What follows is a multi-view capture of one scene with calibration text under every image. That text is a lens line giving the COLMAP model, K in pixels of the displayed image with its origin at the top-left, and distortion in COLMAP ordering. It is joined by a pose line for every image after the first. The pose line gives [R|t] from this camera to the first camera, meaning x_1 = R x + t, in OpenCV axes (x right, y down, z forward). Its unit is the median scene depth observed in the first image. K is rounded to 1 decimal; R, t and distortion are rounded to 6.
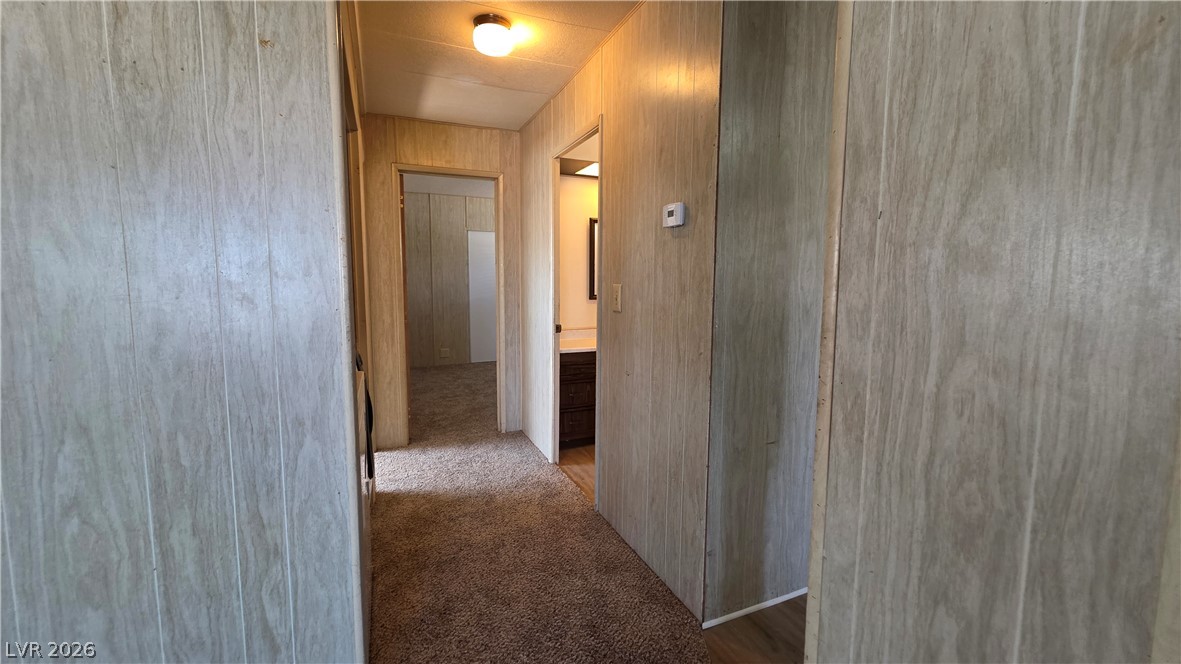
lens RADIAL K [[460.0, 0, 588.8], [0, 460.0, 326.6], [0, 0, 1]] dist [0.000839, 0.000362]
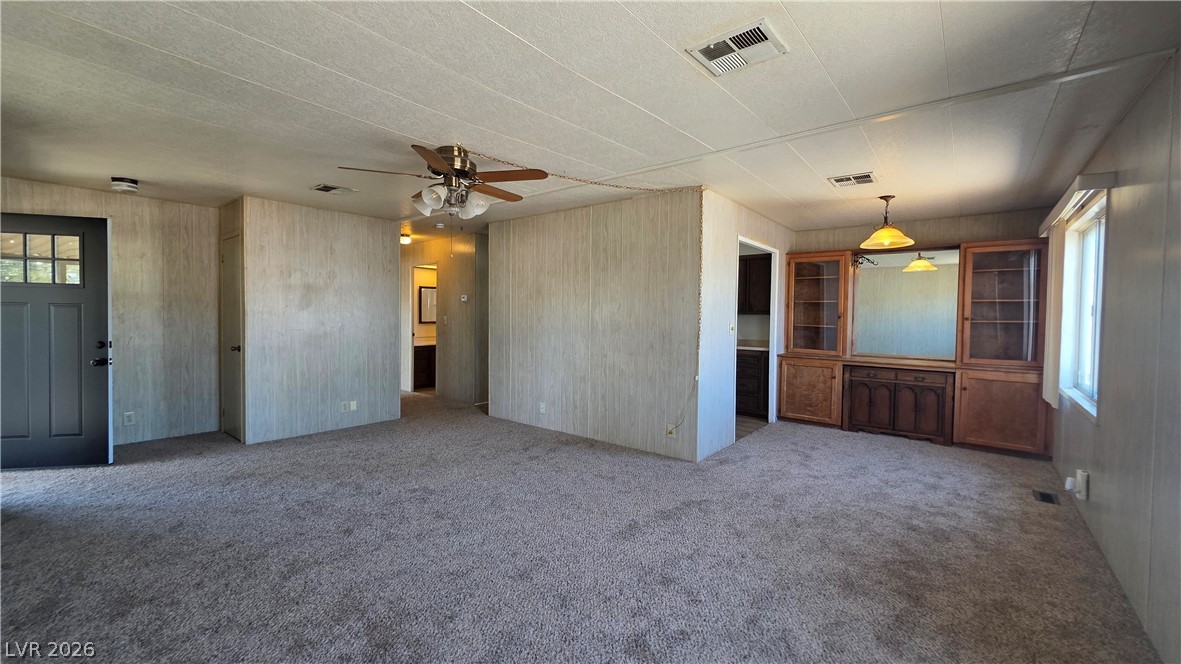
lens RADIAL K [[460.0, 0, 588.8], [0, 460.0, 326.6], [0, 0, 1]] dist [0.000839, 0.000362]
pose [[0.891901, -0.004148, 0.452212, -0.512730], [0.036552, 0.997347, -0.062944, 0.215765], [-0.450751, 0.072669, 0.889687, -2.339717]]
